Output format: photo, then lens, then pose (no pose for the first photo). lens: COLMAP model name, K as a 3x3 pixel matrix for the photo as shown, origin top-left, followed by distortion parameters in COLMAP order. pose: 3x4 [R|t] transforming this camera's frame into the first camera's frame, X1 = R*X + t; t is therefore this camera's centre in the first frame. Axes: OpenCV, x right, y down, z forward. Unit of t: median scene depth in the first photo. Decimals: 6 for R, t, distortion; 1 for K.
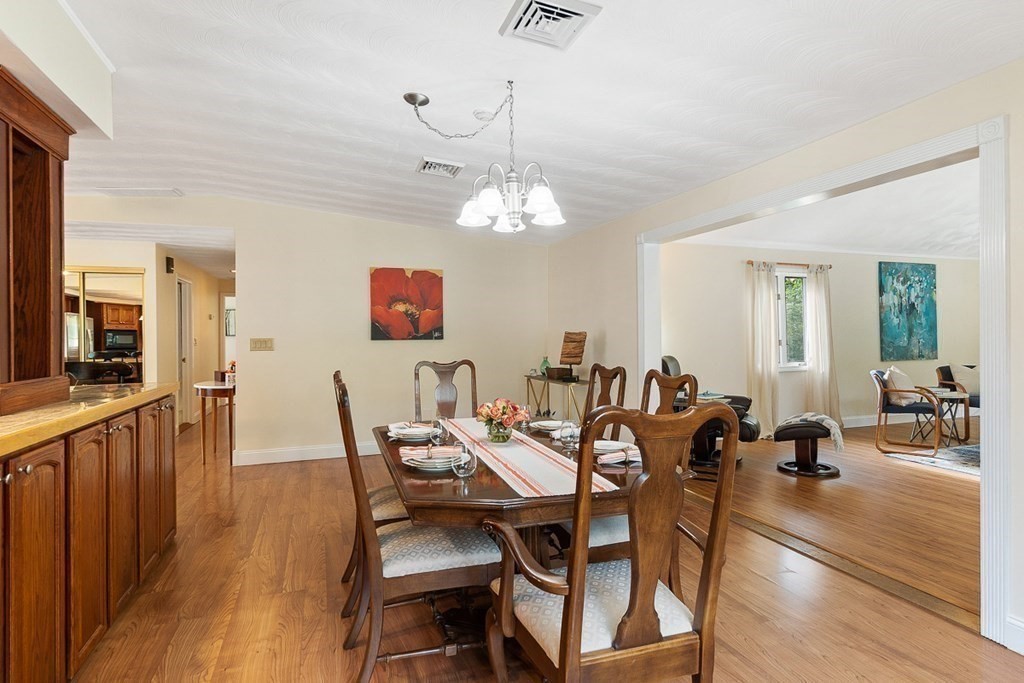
lens RADIAL K [[537.3, 0, 513.6], [0, 537.3, 333.8], [0, 0, 1]] dist [0.000421, 0.001989]
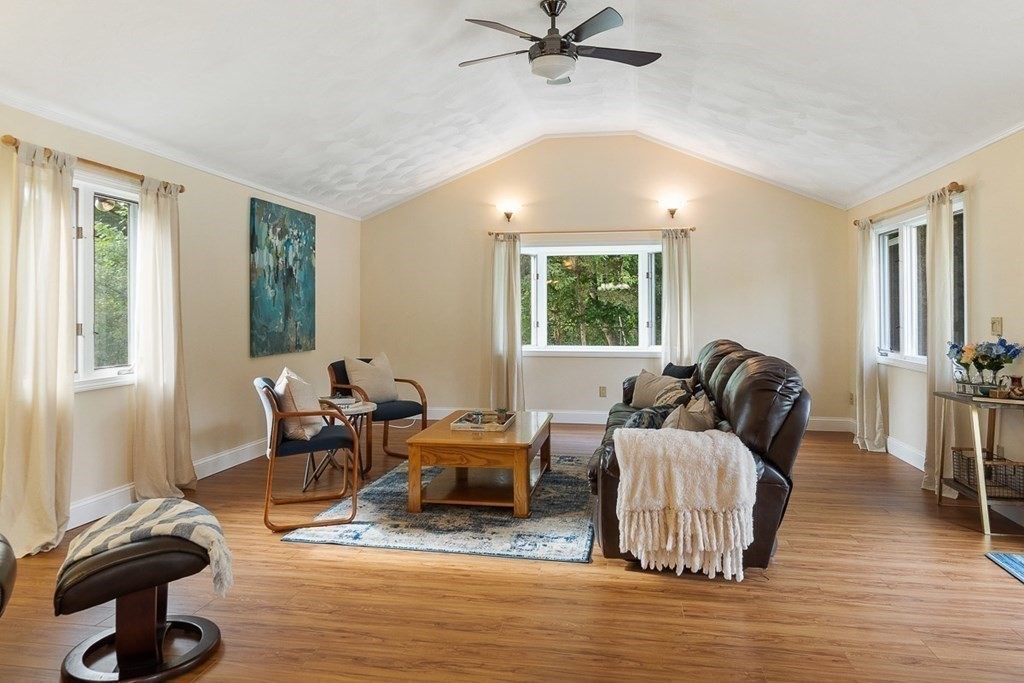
lens RADIAL K [[669.8, 0, 513.0], [0, 669.8, 294.0], [0, 0, 1]] dist [0.000118, -0.001739]
pose [[0.508219, 0.033645, 0.860570, 0.167921], [-0.008907, 0.999389, -0.033812, 0.001614], [-0.861182, 0.009519, 0.508208, 0.343556]]
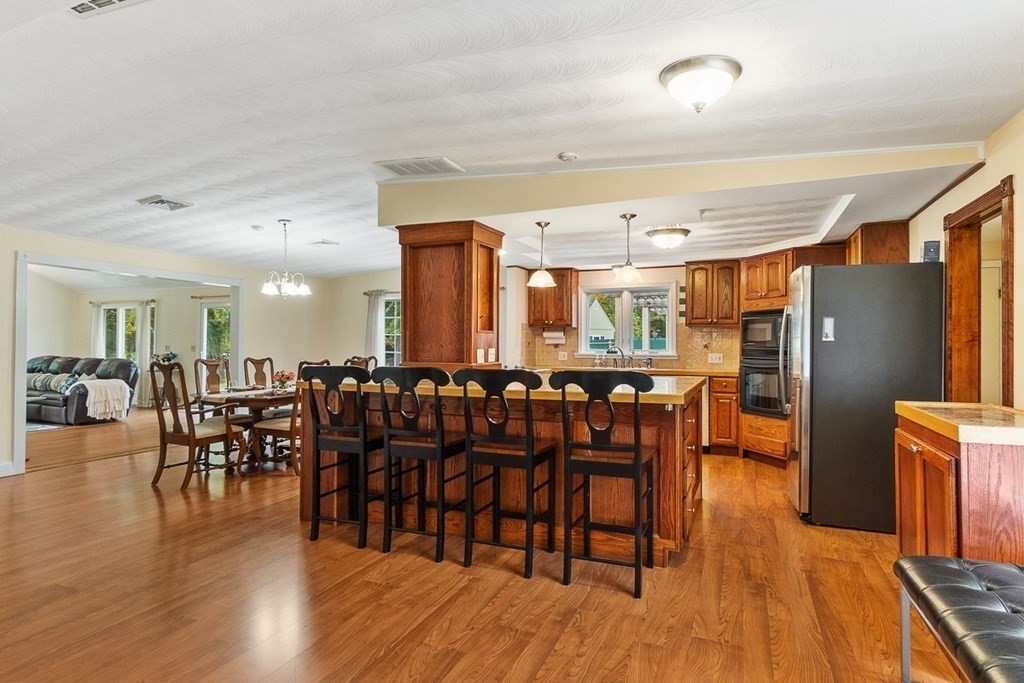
lens RADIAL K [[537.3, 0, 502.2], [0, 537.3, 335.3], [0, 0, 1]] dist [0.000421, 0.001989]
pose [[-0.723928, 0.017503, 0.689653, -0.798155], [-0.000548, 0.999663, -0.025946, 0.009343], [-0.689875, -0.019161, -0.723675, 0.712429]]
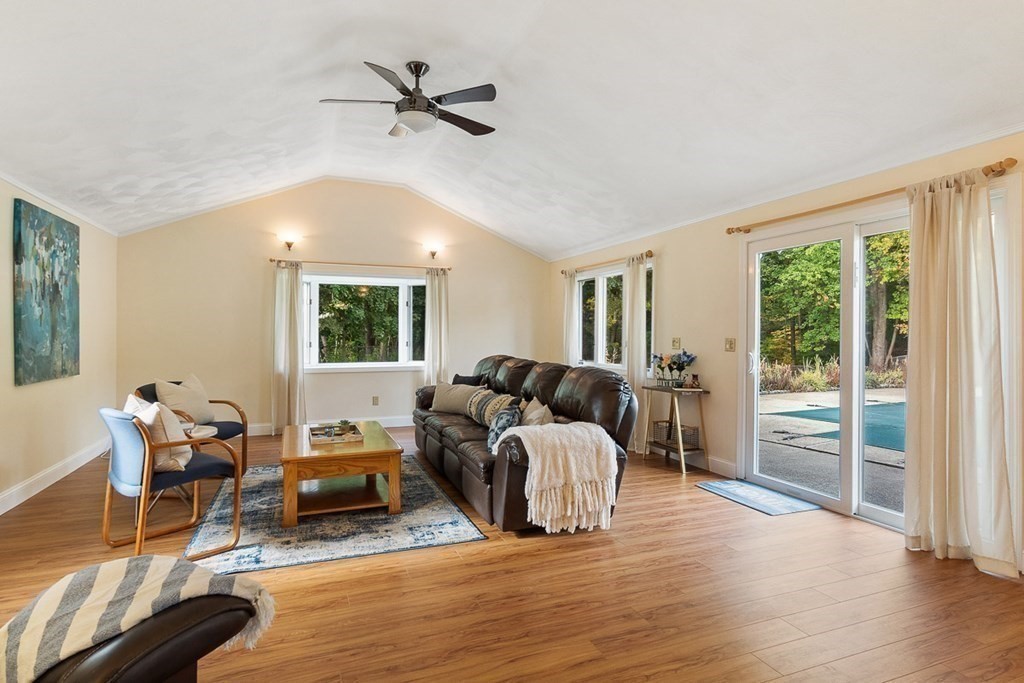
lens RADIAL K [[537.3, 0, 511.5], [0, 537.3, 332.4], [0, 0, 1]] dist [0.000421, 0.001989]
pose [[-0.018820, 0.013417, 0.999733, 0.141896], [-0.006303, 0.999888, -0.013538, 0.002424], [-0.999803, -0.006556, -0.018733, 0.521431]]
